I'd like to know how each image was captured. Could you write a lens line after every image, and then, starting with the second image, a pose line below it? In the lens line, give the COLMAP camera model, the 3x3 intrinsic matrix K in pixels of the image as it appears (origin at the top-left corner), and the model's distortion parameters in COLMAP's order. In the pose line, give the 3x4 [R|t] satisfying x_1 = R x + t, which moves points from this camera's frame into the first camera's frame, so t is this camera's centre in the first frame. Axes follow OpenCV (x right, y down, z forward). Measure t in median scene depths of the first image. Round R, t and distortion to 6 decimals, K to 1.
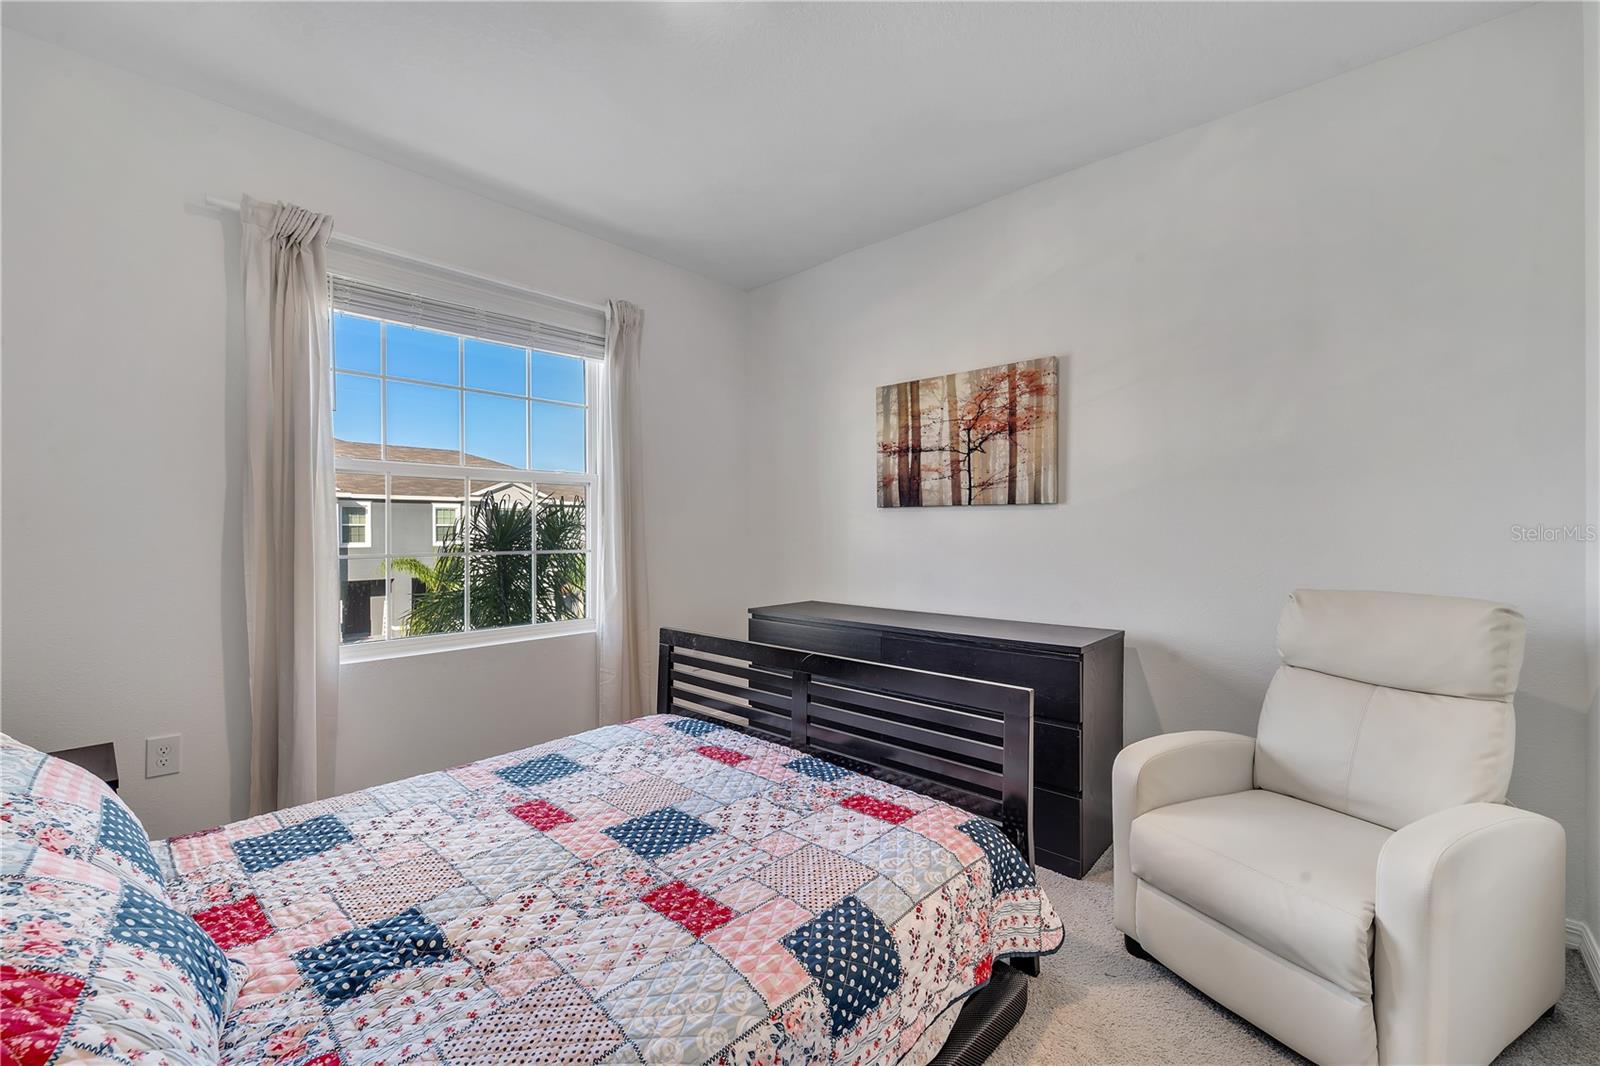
lens RADIAL K [[653.3, 0, 807.2], [0, 653.3, 532.5], [0, 0, 1]] dist [0.000620, -0.002841]
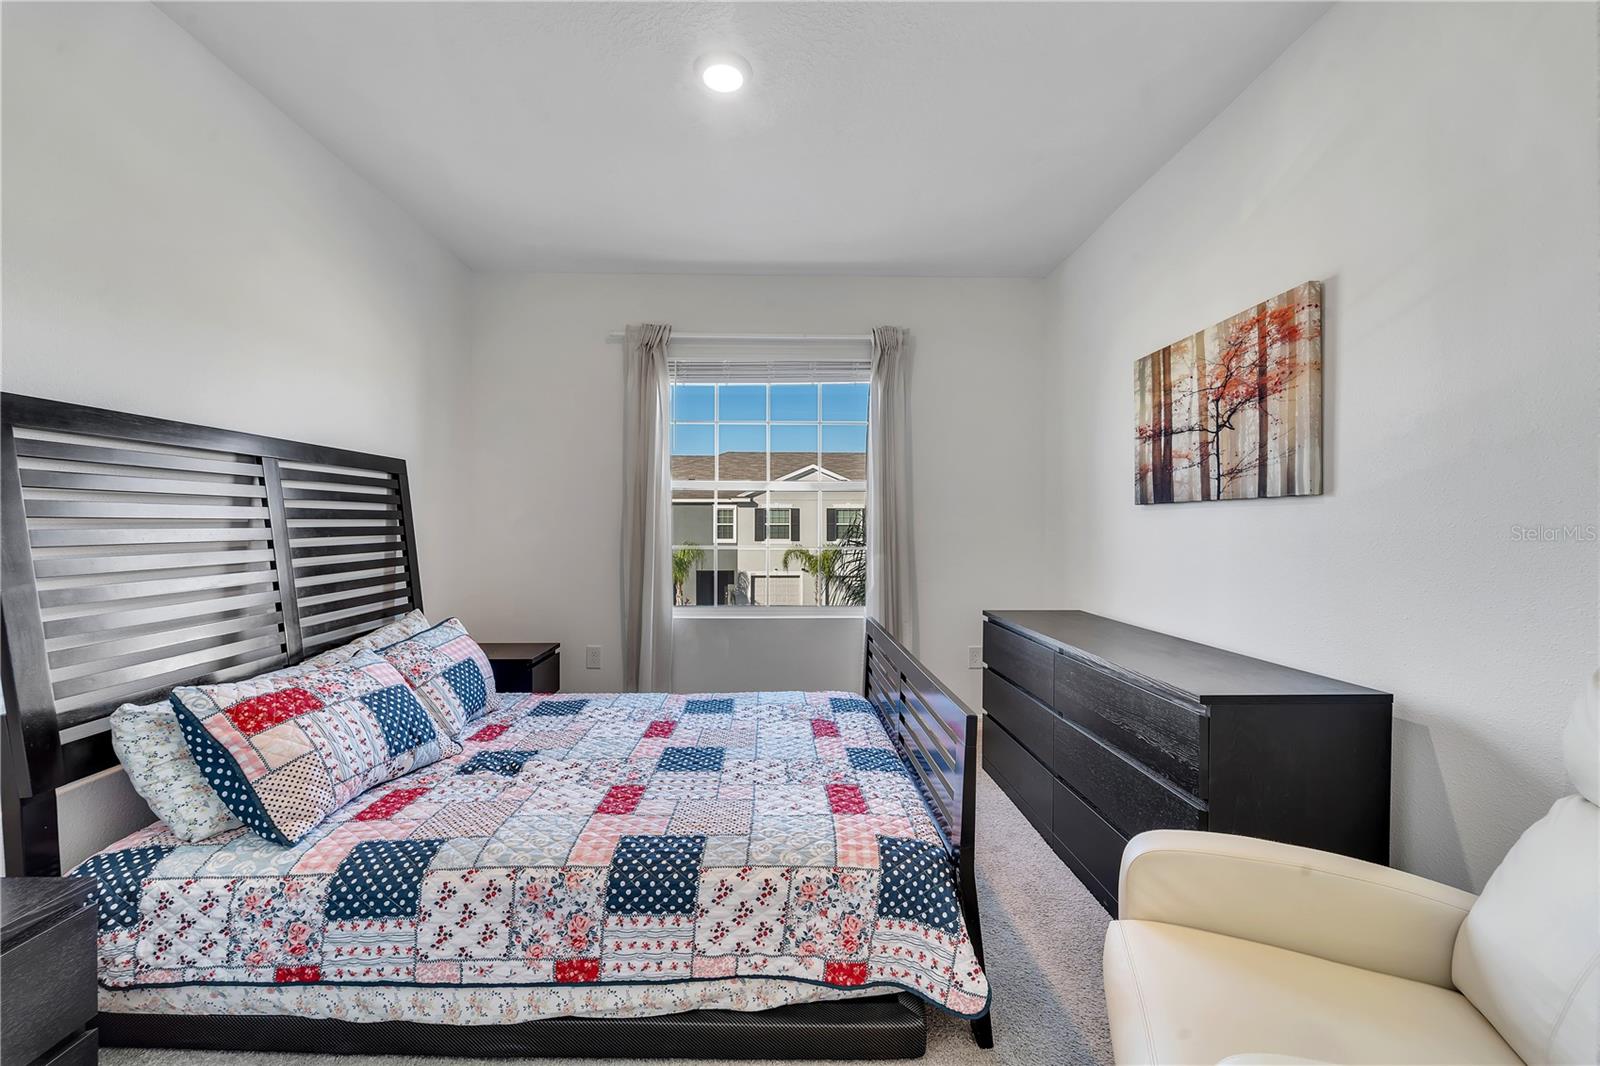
lens RADIAL K [[653.3, 0, 807.2], [0, 653.3, 532.5], [0, 0, 1]] dist [0.000620, -0.002841]
pose [[0.695139, 0.008499, -0.718825, 0.479643], [-0.007660, 0.999961, 0.004415, -0.003985], [0.718834, 0.002438, 0.695177, 0.135520]]
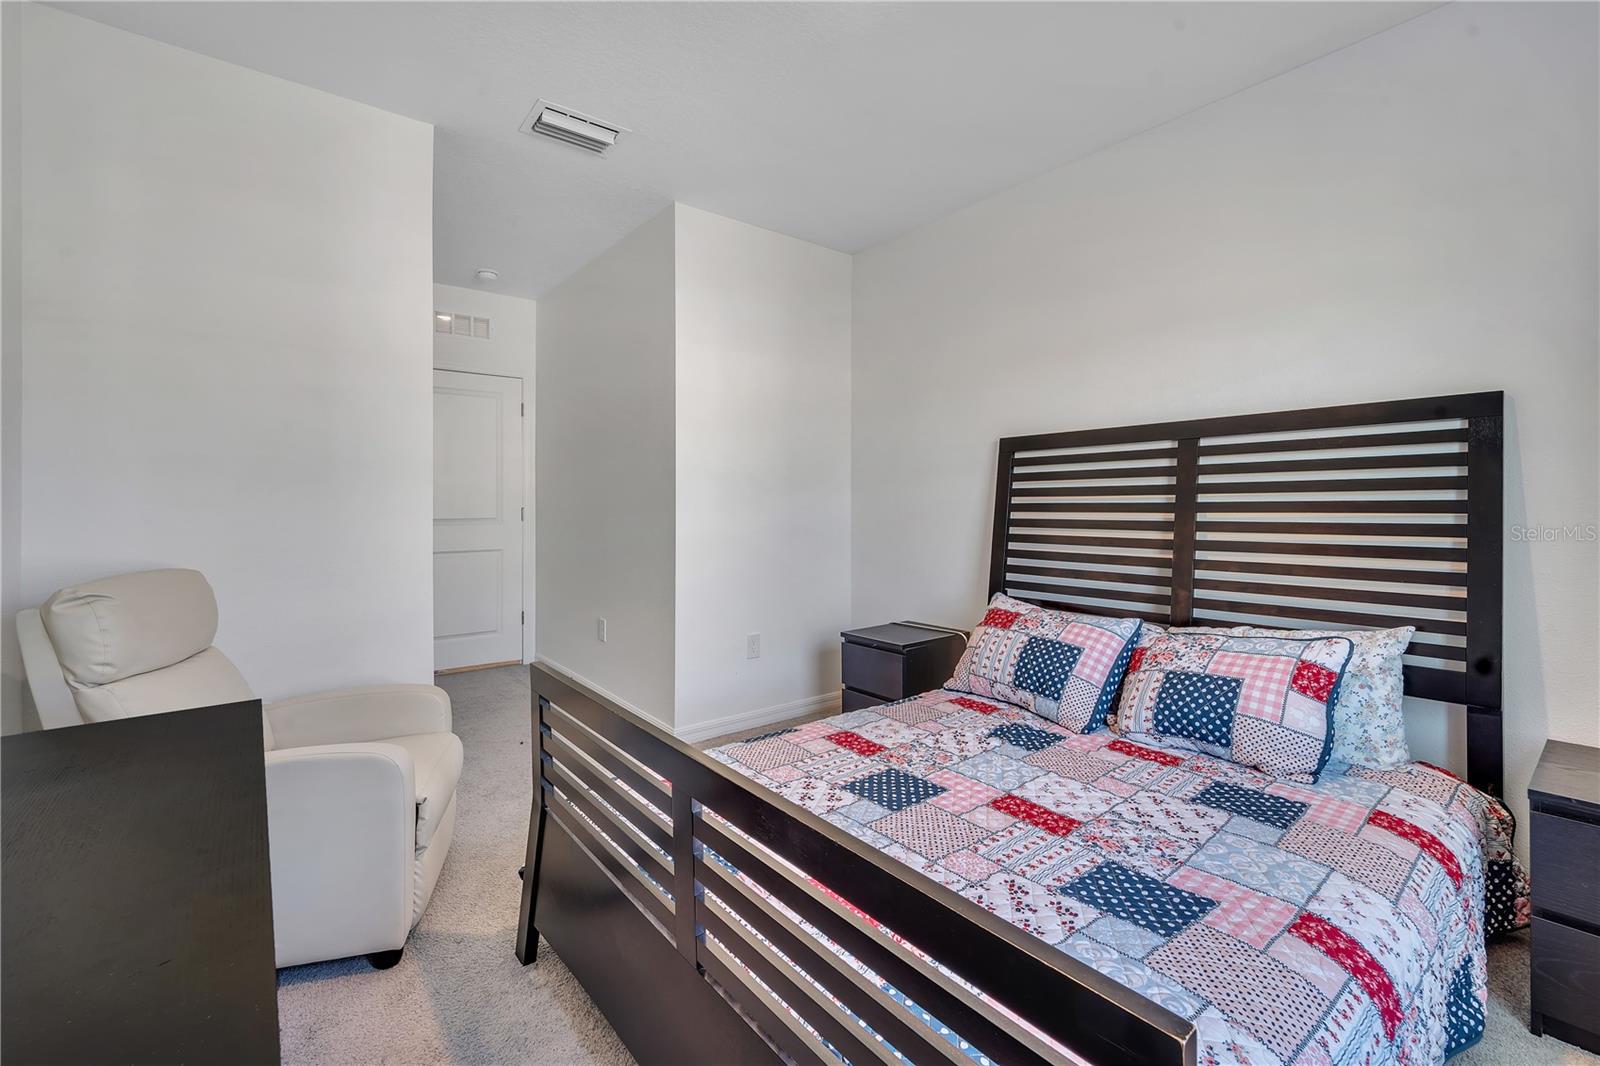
lens RADIAL K [[674.5, 0, 794.4], [0, 674.5, 507.7], [0, 0, 1]] dist [0.000617, -0.000091]
pose [[-0.984933, 0.001621, 0.172927, -0.139972], [0.002934, 0.999969, 0.007343, -0.003554], [-0.172910, 0.007739, -0.984907, 1.142286]]
